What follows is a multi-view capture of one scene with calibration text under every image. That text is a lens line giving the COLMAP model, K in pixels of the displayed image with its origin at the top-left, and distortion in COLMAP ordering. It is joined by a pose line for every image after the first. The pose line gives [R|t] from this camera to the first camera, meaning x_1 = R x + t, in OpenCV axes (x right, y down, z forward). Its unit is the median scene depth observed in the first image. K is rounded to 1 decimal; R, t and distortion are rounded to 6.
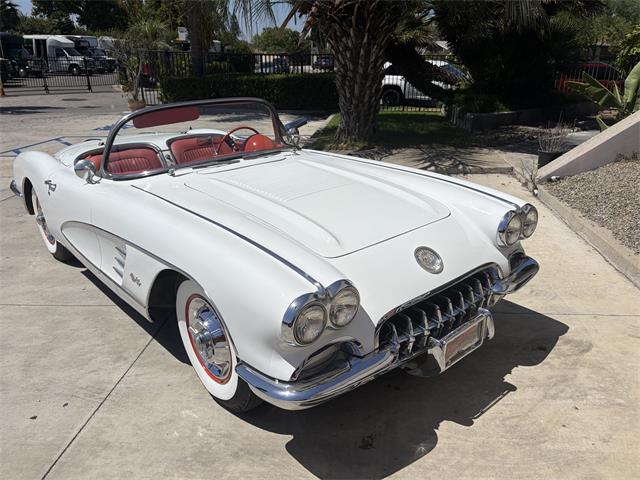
lens RADIAL K [[514.0, 0, 320.0], [0, 514.0, 240.0], [0, 0, 1]] dist [0.009980, -0.009444]
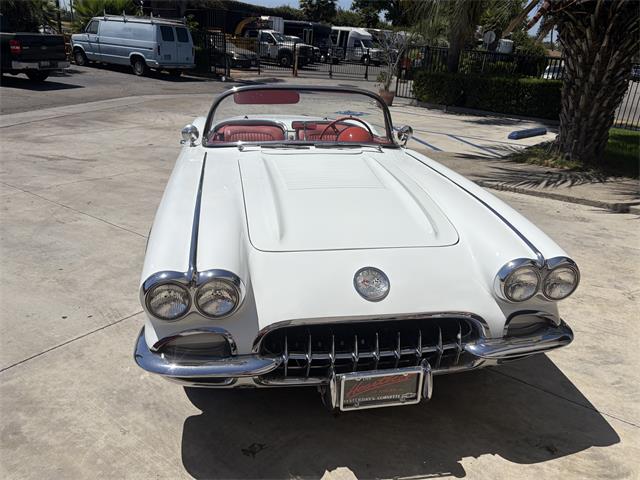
lens RADIAL K [[504.8, 0, 321.0], [0, 504.8, 238.0], [0, 0, 1]] dist [0.022586, -0.011317]
pose [[0.848295, 0.239994, -0.472015, 0.159181], [-0.238067, 0.969080, 0.064875, -0.021986], [0.472990, 0.057338, 0.879200, 0.062417]]
